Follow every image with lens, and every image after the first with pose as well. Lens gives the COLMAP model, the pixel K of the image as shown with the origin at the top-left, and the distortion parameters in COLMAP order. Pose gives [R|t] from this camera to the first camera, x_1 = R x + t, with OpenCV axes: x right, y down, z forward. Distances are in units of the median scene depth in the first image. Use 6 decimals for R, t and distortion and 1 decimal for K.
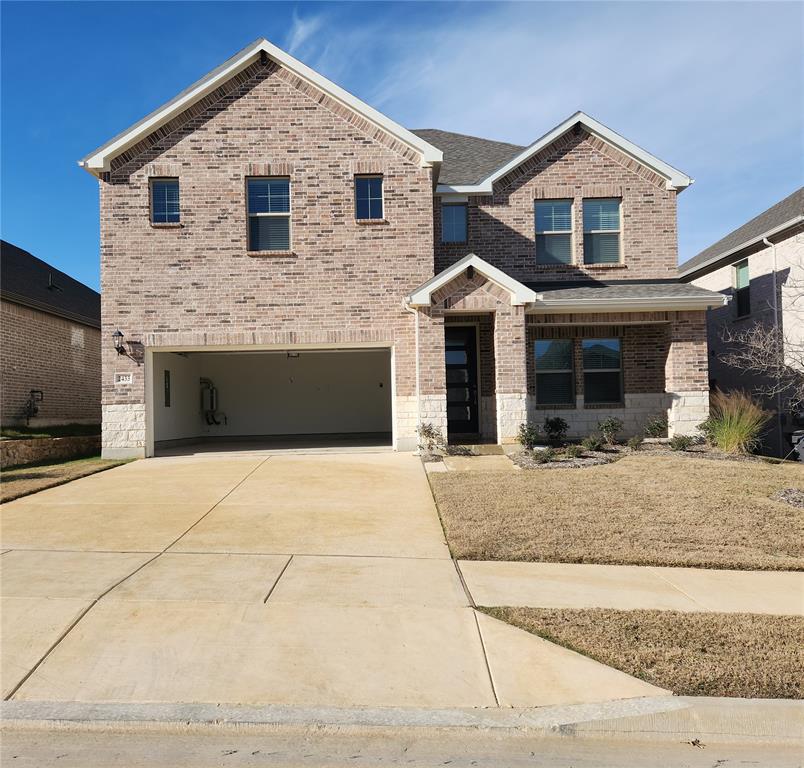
lens RADIAL K [[693.0, 0, 395.8], [0, 693.0, 388.9], [0, 0, 1]] dist [0.092267, -0.027591]
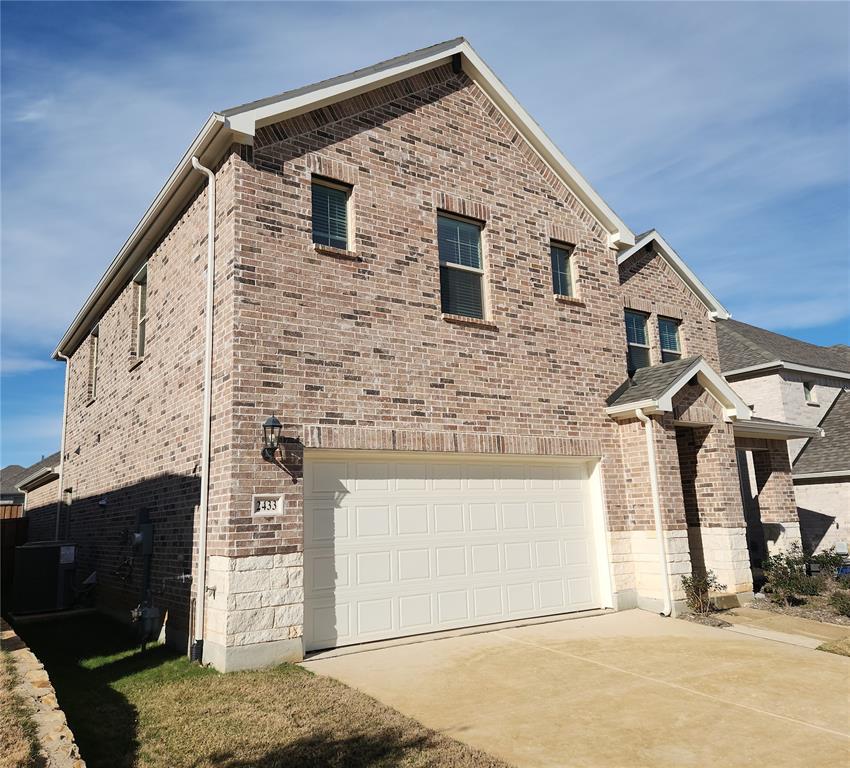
lens RADIAL K [[676.2, 0, 418.6], [0, 676.2, 379.6], [0, 0, 1]] dist [0.096385, -0.031686]
pose [[0.831118, 0.104434, 0.546201, -0.579147], [-0.007237, 0.984156, -0.177160, -0.017808], [-0.556048, 0.143288, 0.818706, 0.485225]]
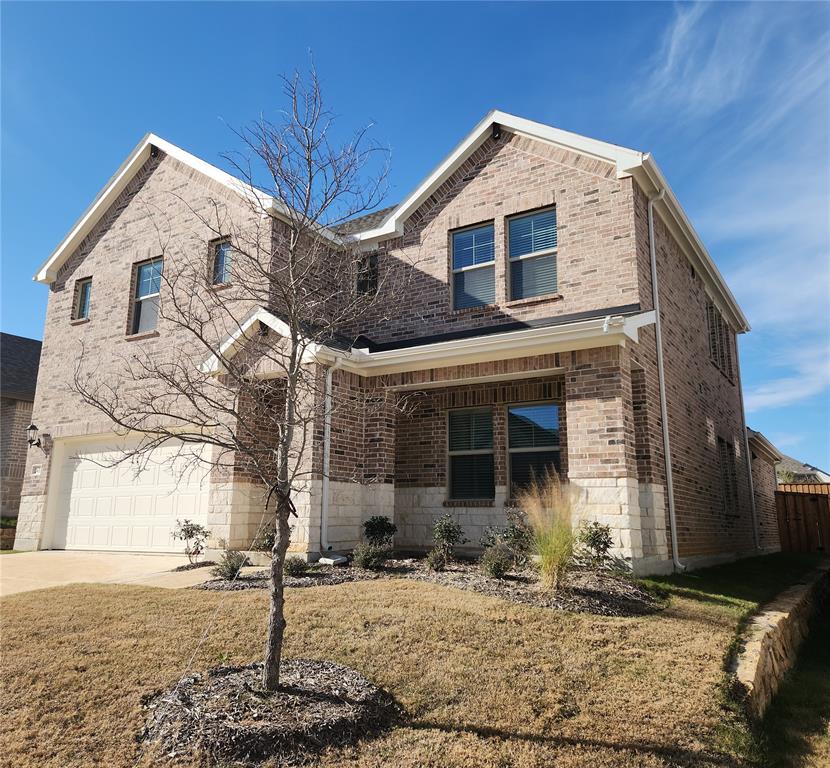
lens RADIAL K [[669.9, 0, 420.1], [0, 669.9, 375.8], [0, 0, 1]] dist [0.069066, -0.010845]
pose [[0.842810, -0.086853, -0.531158, 0.629728], [-0.002330, 0.986295, -0.164972, 0.012848], [0.538207, 0.140278, 0.831057, 0.438985]]
